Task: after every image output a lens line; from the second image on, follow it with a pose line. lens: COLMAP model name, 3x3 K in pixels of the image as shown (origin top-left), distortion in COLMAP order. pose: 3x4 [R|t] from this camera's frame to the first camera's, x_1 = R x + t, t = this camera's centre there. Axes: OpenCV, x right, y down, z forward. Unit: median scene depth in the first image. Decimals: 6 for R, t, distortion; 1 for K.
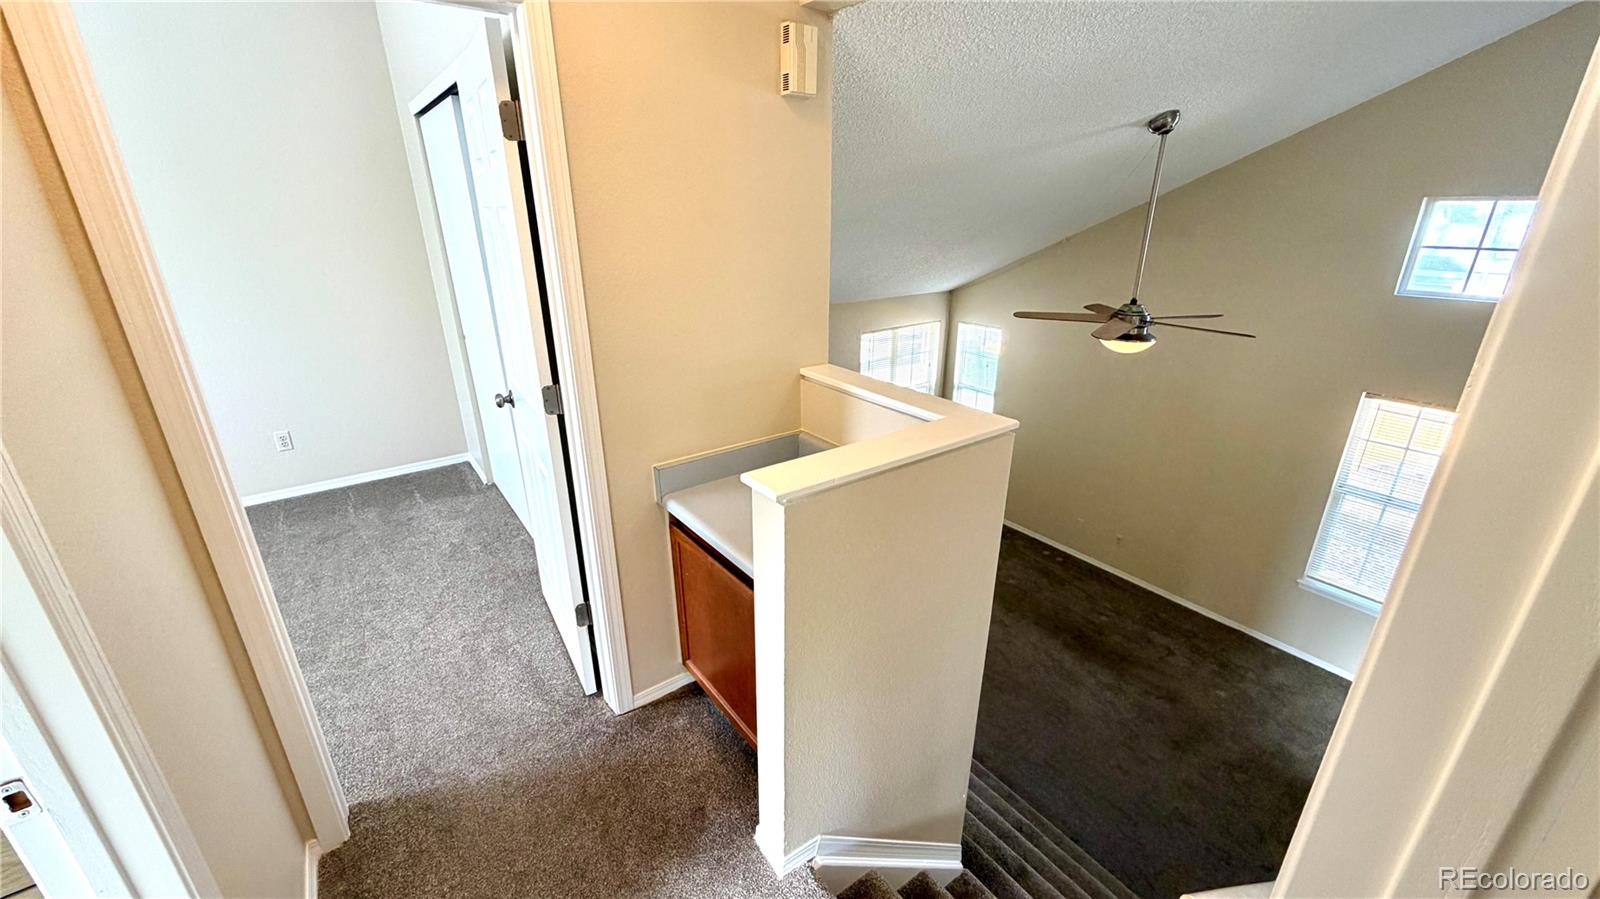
lens RADIAL K [[635.0, 0, 798.4], [0, 635.0, 451.3], [0, 0, 1]] dist [0.002600, -0.000075]
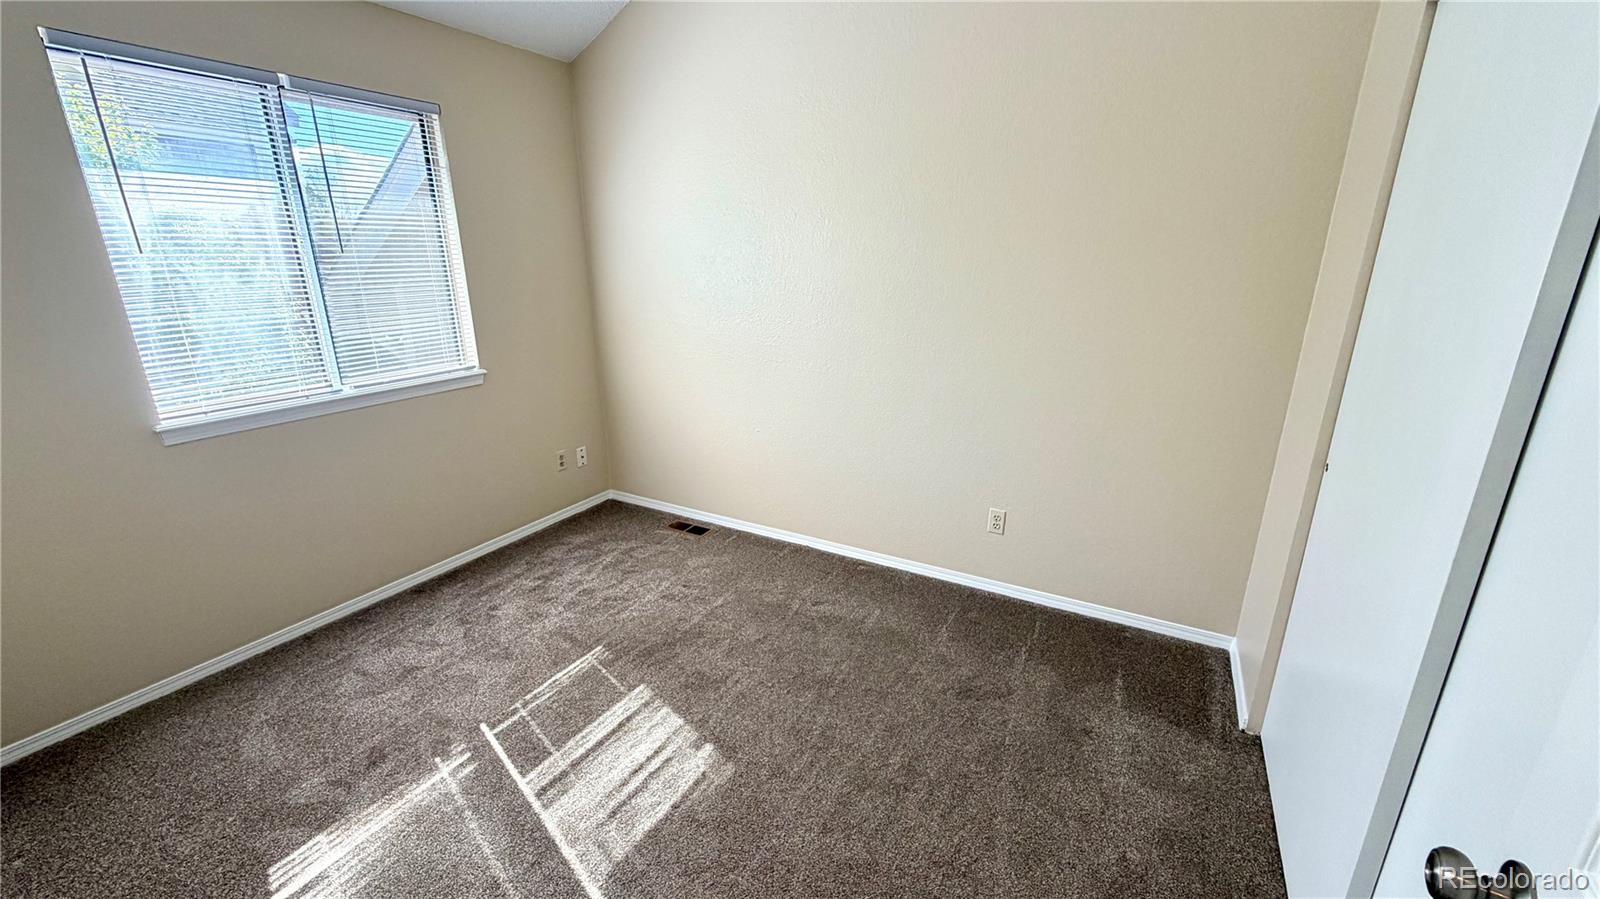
lens RADIAL K [[635.0, 0, 800.7], [0, 635.0, 445.2], [0, 0, 1]] dist [0.002600, -0.000075]
pose [[0.413300, 0.274517, -0.868230, -0.271646], [-0.331877, 0.933305, 0.137110, -0.128193], [0.847962, 0.231478, 0.476841, 0.418041]]
